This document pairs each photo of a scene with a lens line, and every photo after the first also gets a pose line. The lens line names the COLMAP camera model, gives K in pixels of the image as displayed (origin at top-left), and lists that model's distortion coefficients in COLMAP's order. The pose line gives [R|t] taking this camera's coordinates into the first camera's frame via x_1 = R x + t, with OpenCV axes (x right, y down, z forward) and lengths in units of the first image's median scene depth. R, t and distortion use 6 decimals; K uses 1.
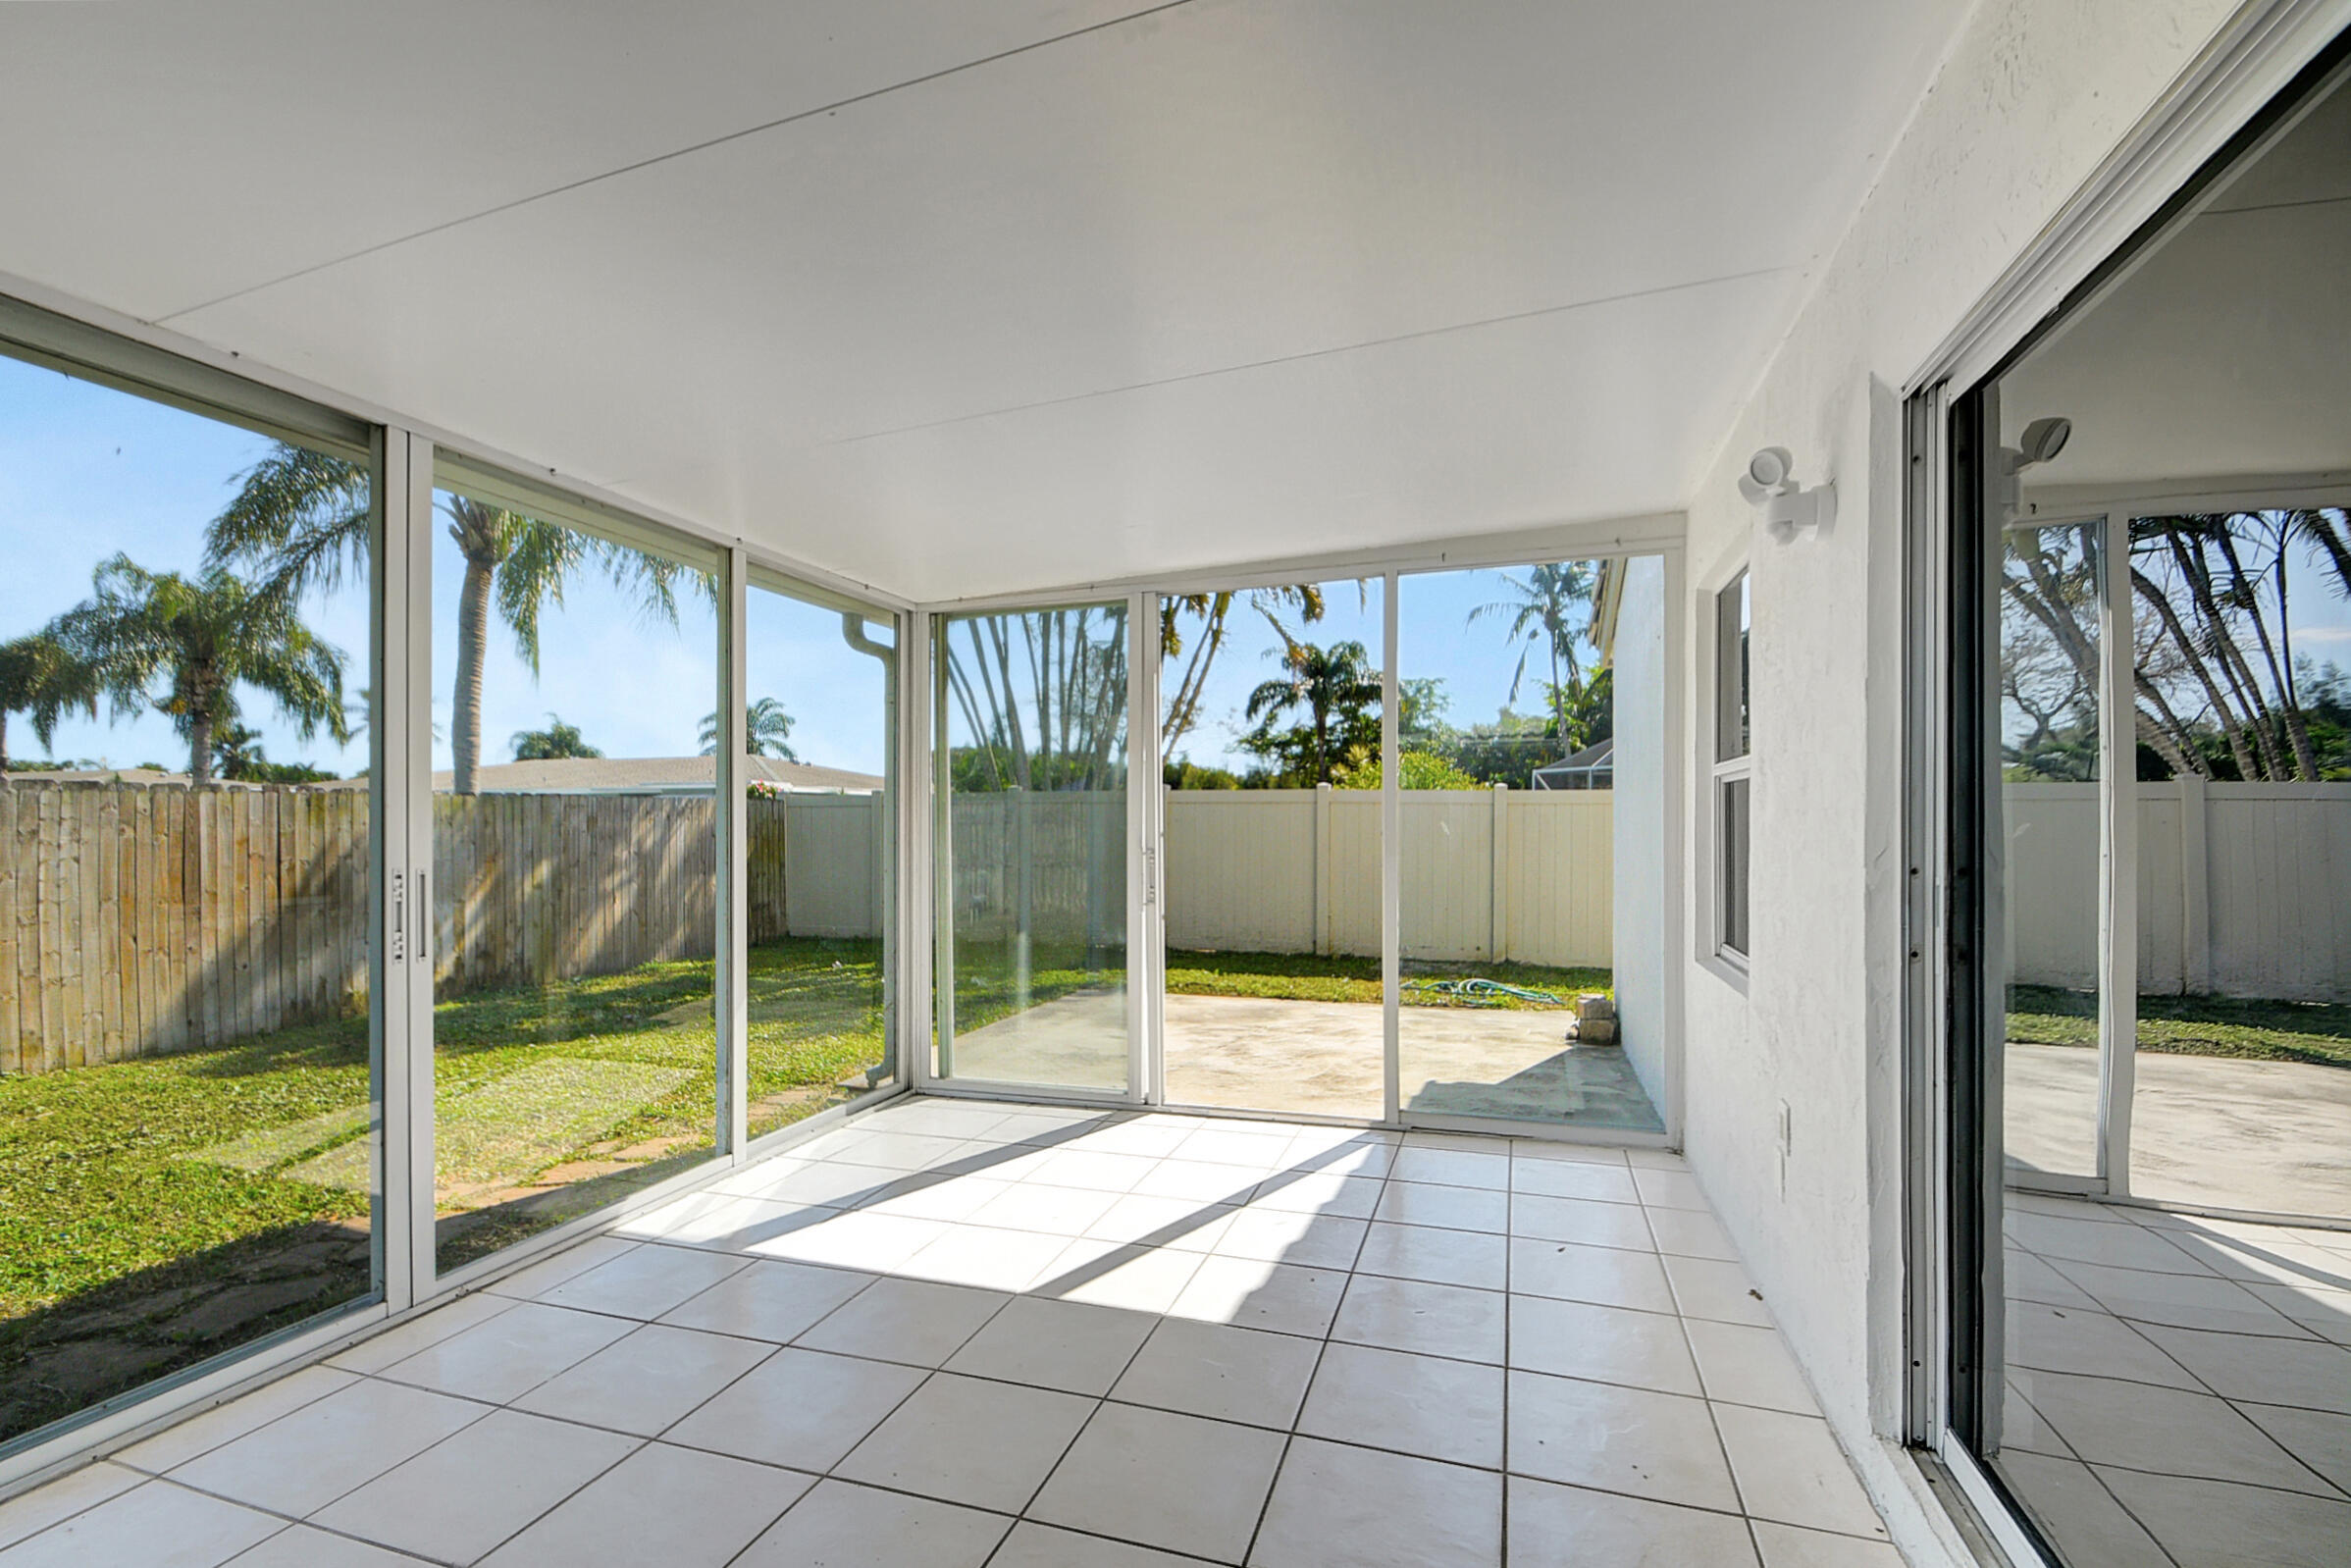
lens RADIAL K [[1055.8, 0, 1161.4], [0, 1055.8, 824.4], [0, 0, 1]] dist [0.001110, -0.000613]
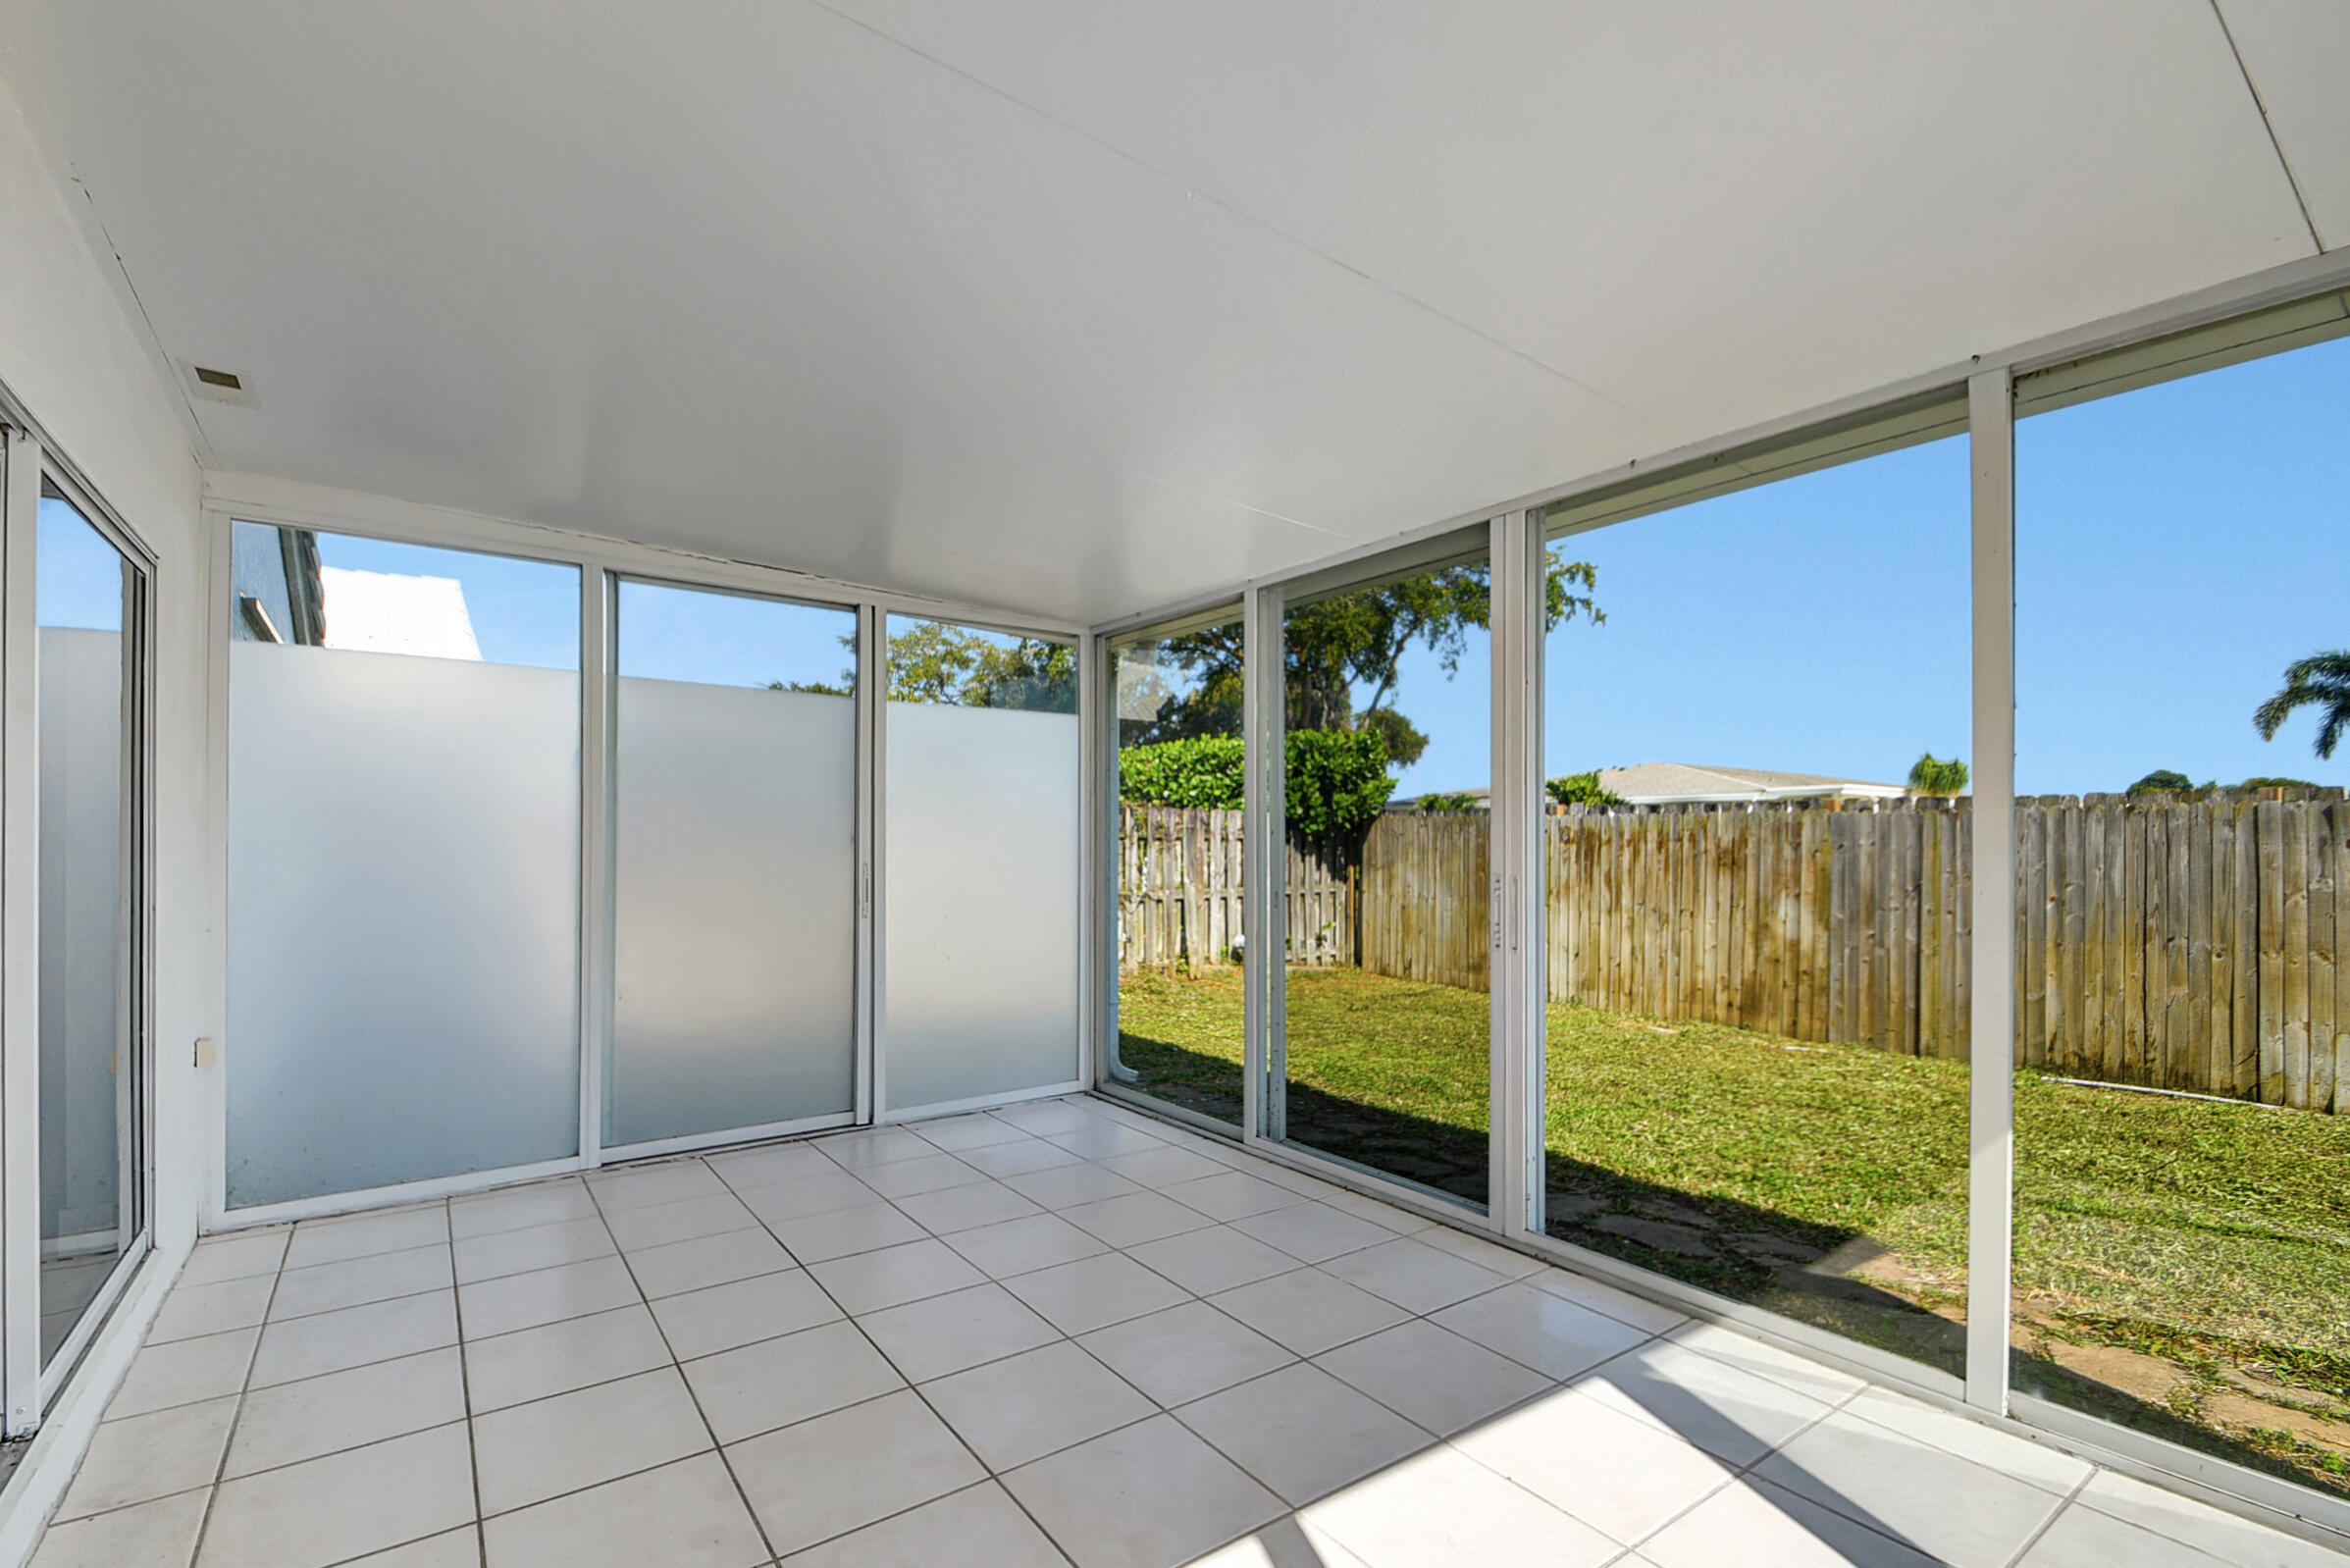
lens RADIAL K [[1038.3, 0, 1159.4], [0, 1038.3, 843.7], [0, 0, 1]] dist [0.019462, -0.020874]
pose [[-0.582745, 0.004037, -0.812645, 0.265241], [-0.000074, 0.999987, 0.005021, 0.000530], [0.812655, 0.002986, -0.582737, 0.745803]]
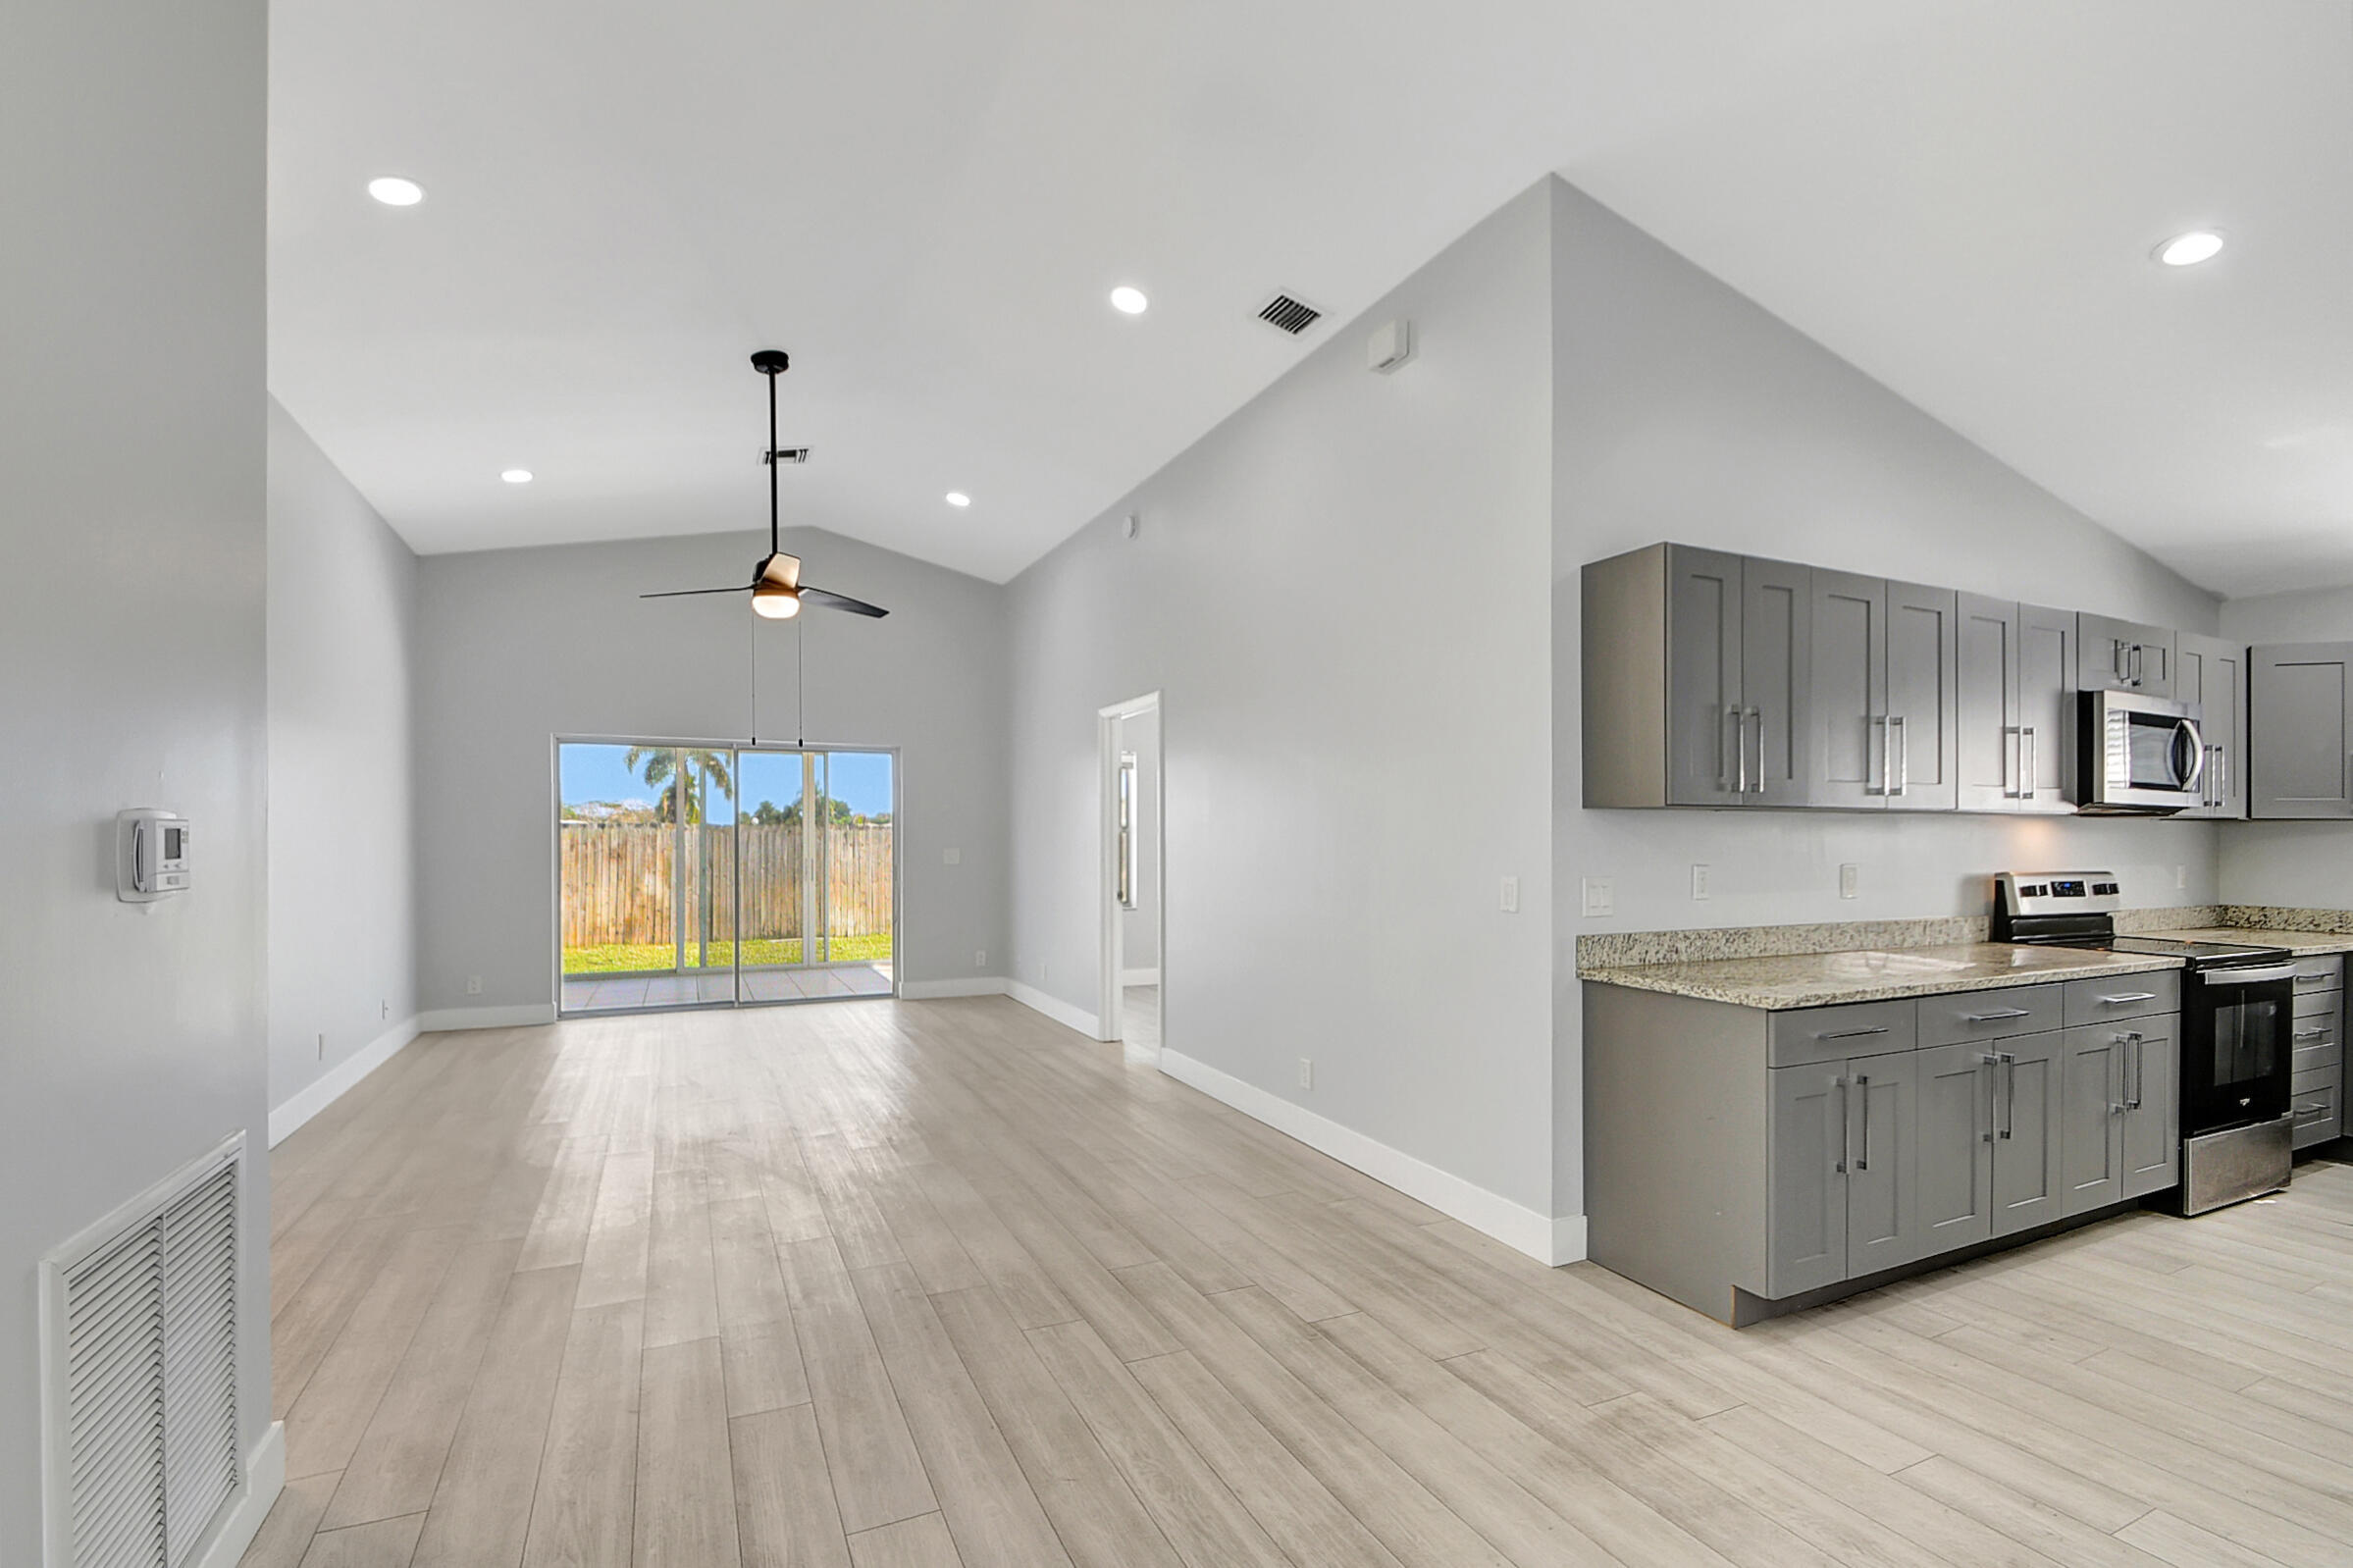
lens RADIAL K [[1039.6, 0, 1160.8], [0, 1039.6, 843.8], [0, 0, 1]] dist [0.019462, -0.020874]
pose [[0.688778, 0.008003, -0.724928, 1.700520], [-0.004516, 0.999967, 0.006748, -0.025238], [0.724958, -0.001374, 0.688791, -0.423946]]
